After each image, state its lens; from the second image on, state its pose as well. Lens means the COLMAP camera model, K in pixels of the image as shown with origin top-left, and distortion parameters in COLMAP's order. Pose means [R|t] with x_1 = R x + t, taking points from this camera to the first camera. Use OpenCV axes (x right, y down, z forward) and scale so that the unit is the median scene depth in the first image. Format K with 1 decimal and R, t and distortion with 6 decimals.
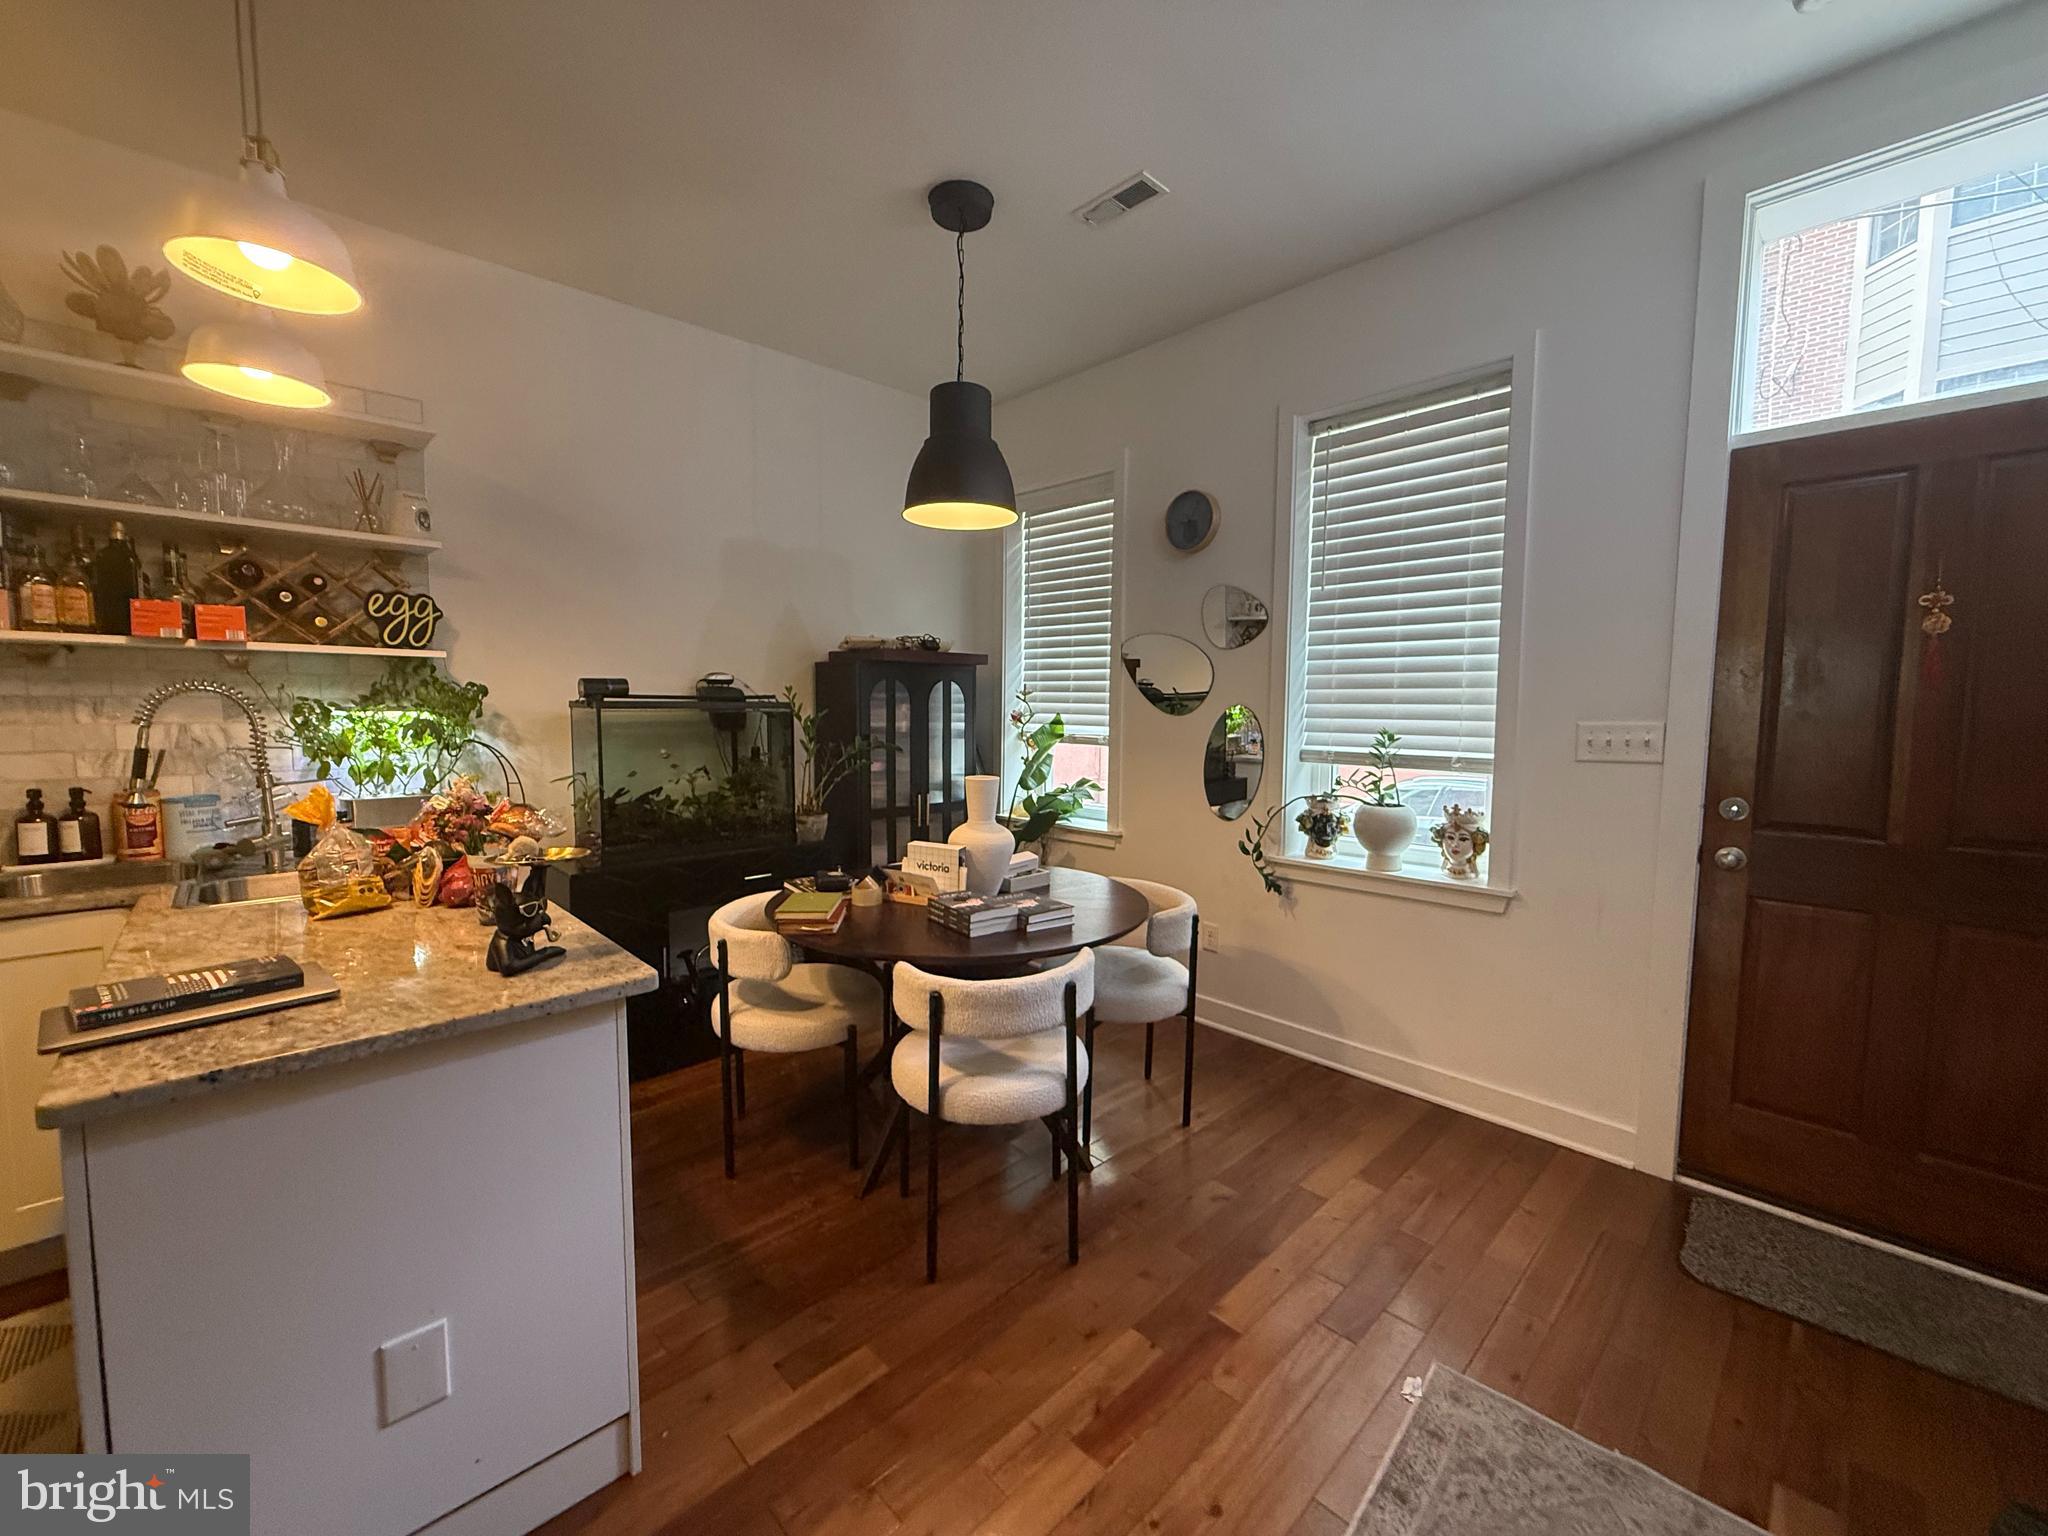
lens RADIAL K [[815.1, 0, 1024.1], [0, 815.1, 767.0], [0, 0, 1]] dist [0.000807, 0.000063]
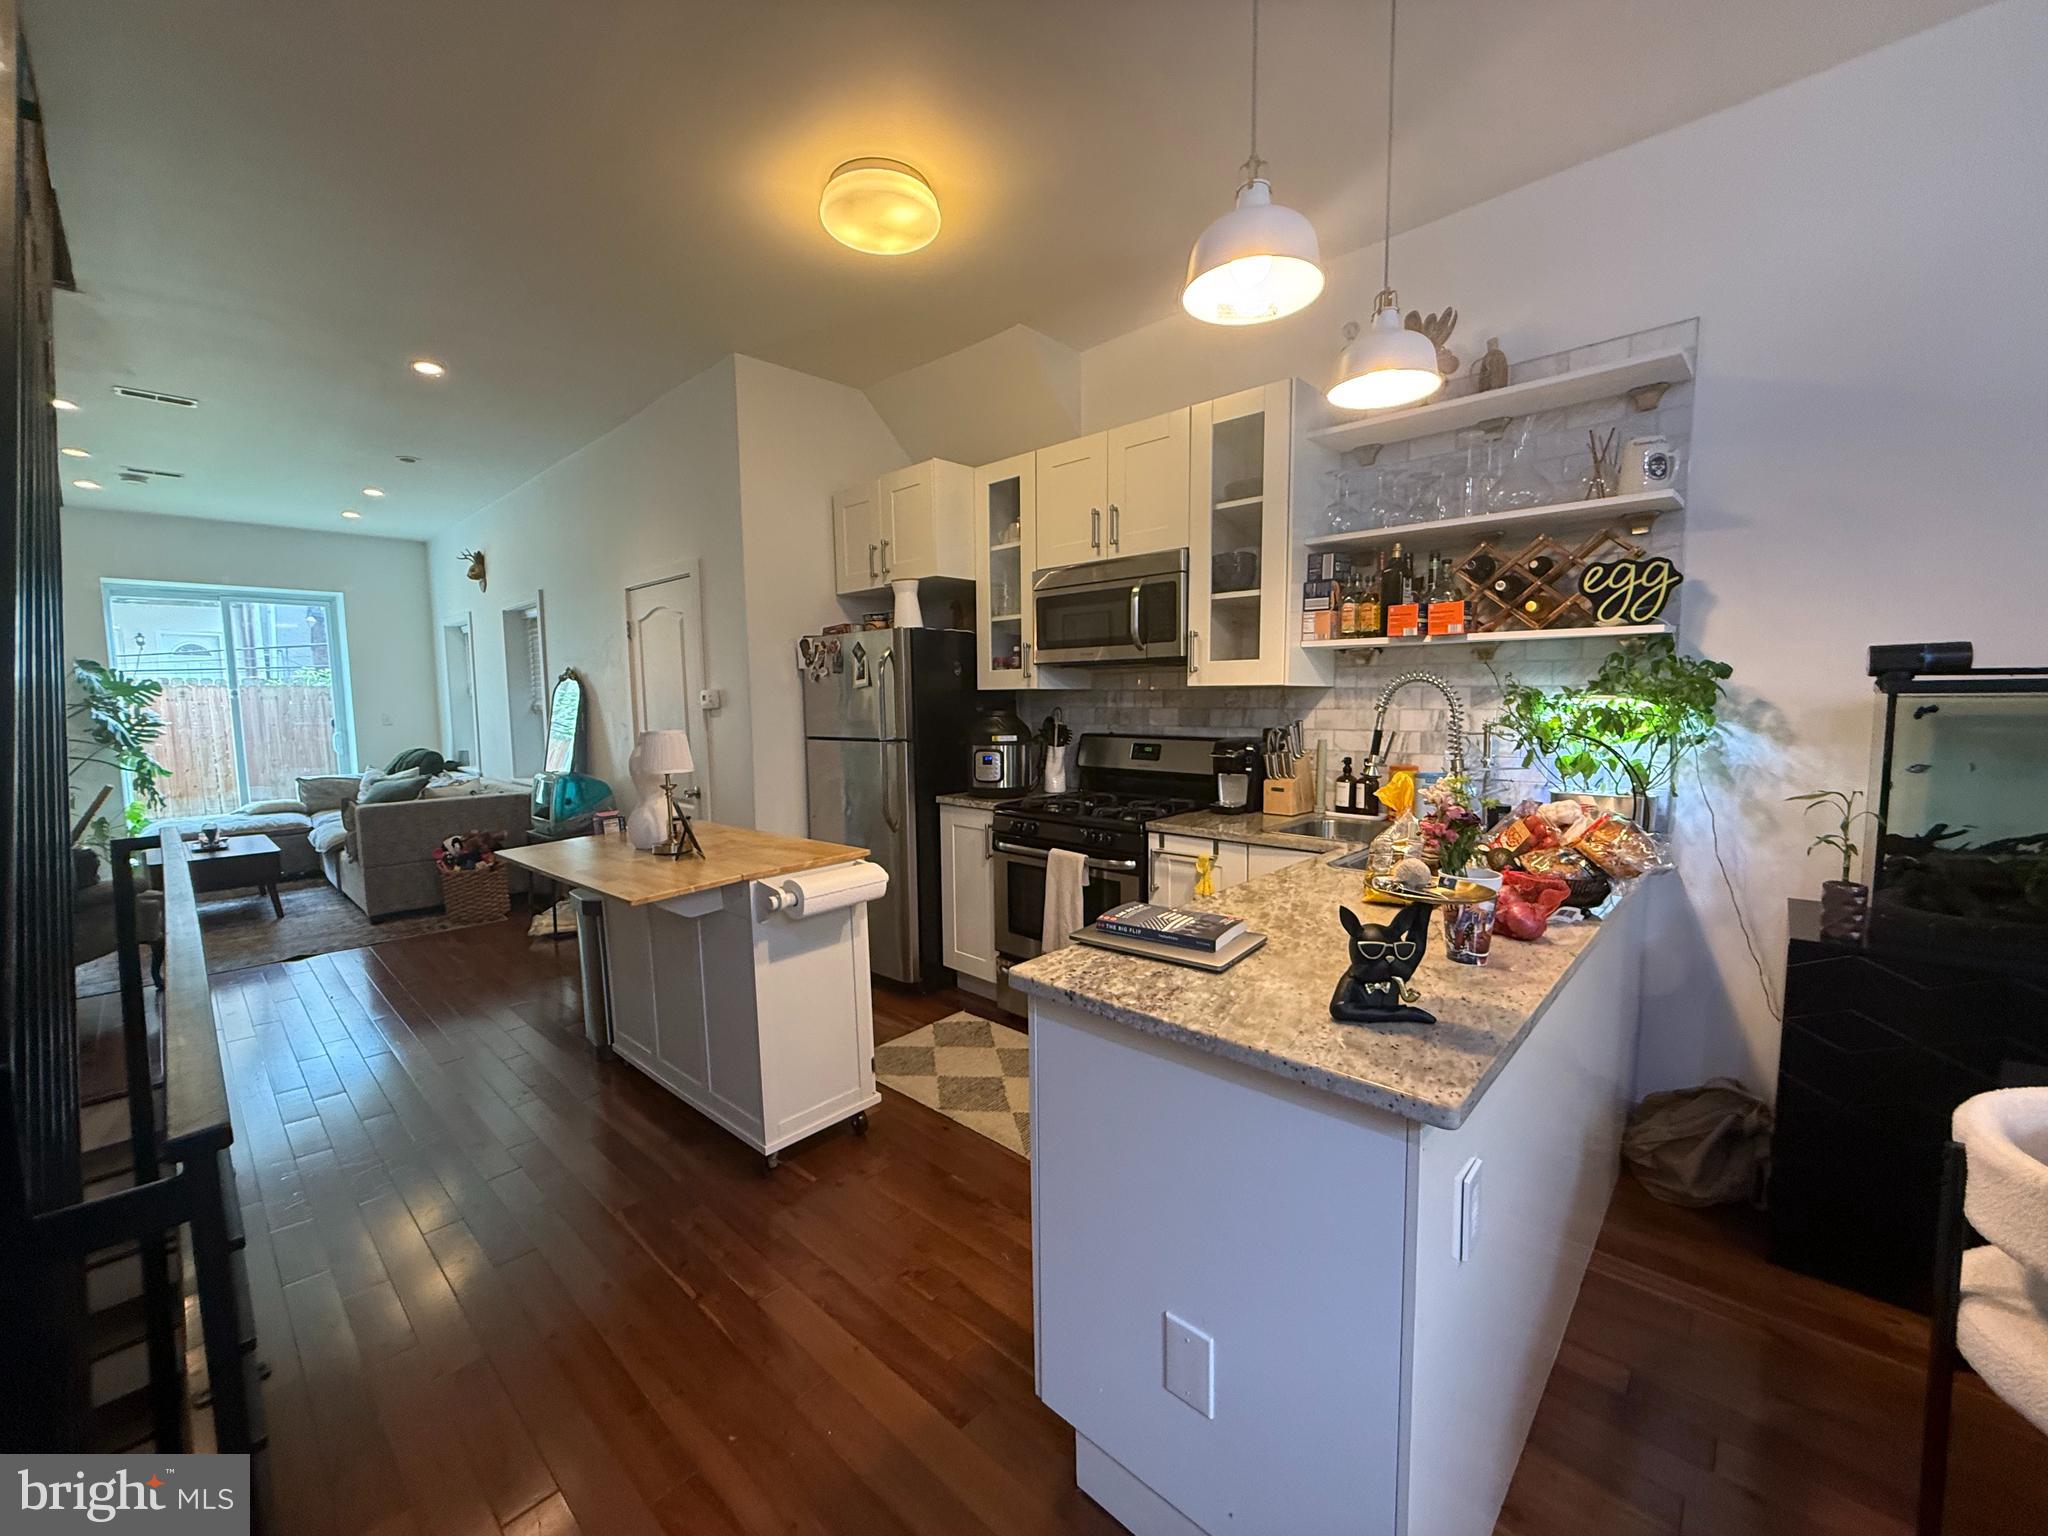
lens RADIAL K [[815.1, 0, 1020.8], [0, 815.1, 769.2], [0, 0, 1]] dist [0.000807, 0.000063]
pose [[0.051434, 0.082988, -0.995222, 0.080691], [-0.063992, 0.994767, 0.079643, -0.021978], [0.996624, 0.059589, 0.056475, 0.325303]]
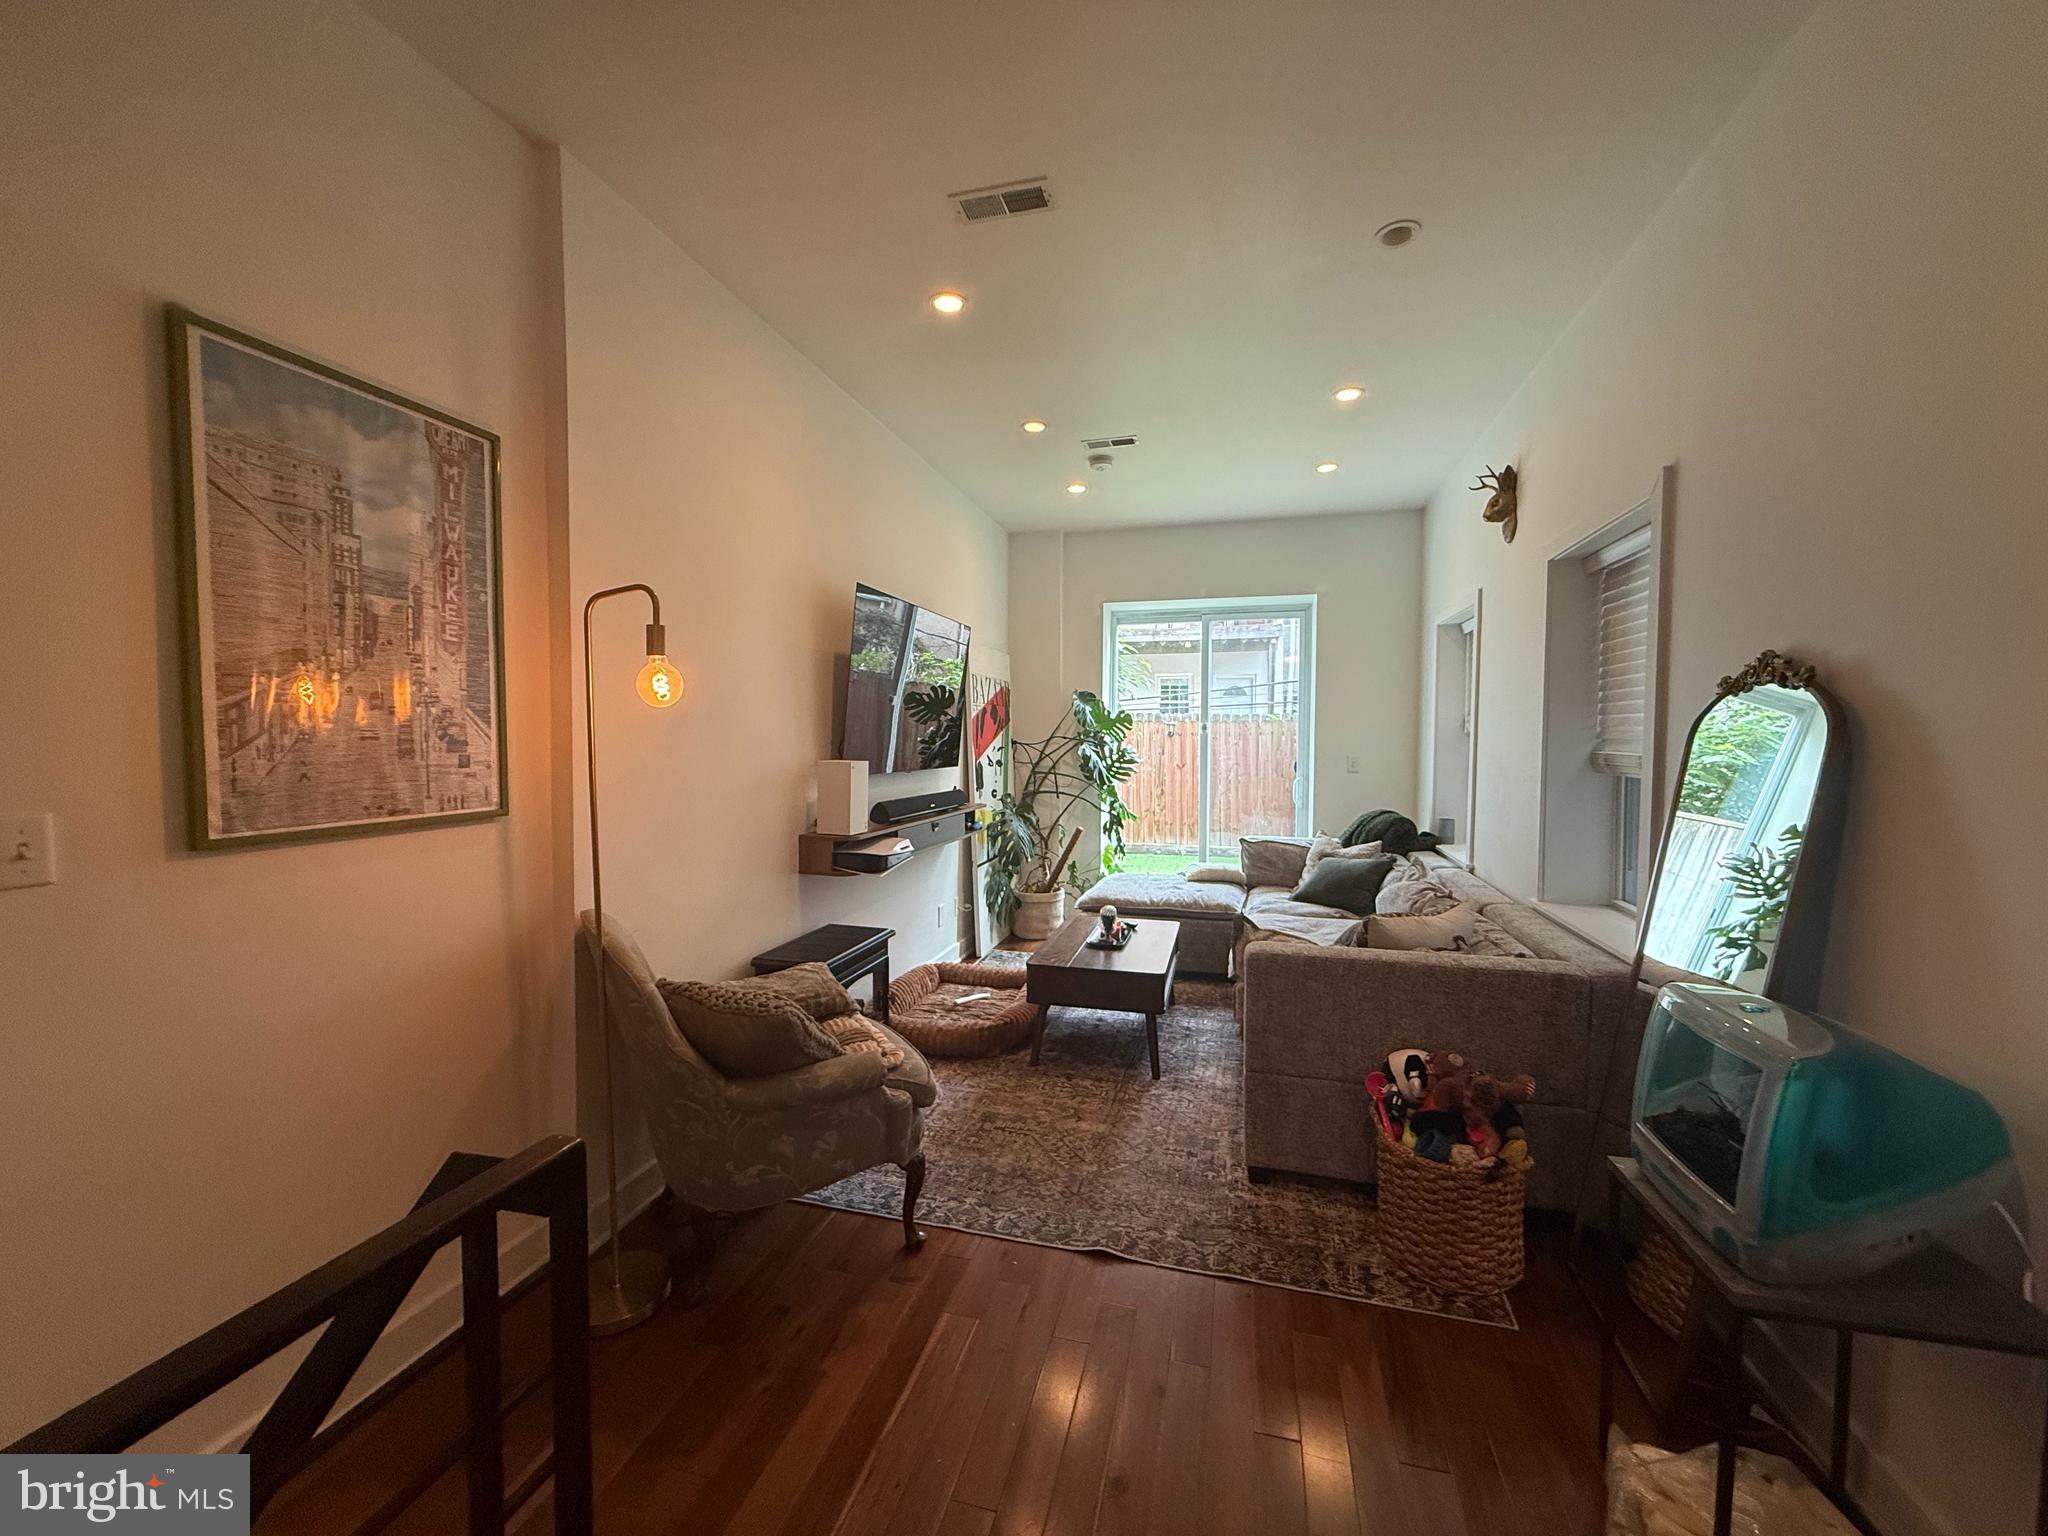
lens RADIAL K [[815.1, 0, 1014.4], [0, 815.1, 768.0], [0, 0, 1]] dist [0.000807, 0.000063]
pose [[-0.860482, 0.008296, -0.509413, -1.166482], [-0.049852, 0.993698, 0.100392, 0.020039], [0.507036, 0.111781, -0.854646, -0.444806]]
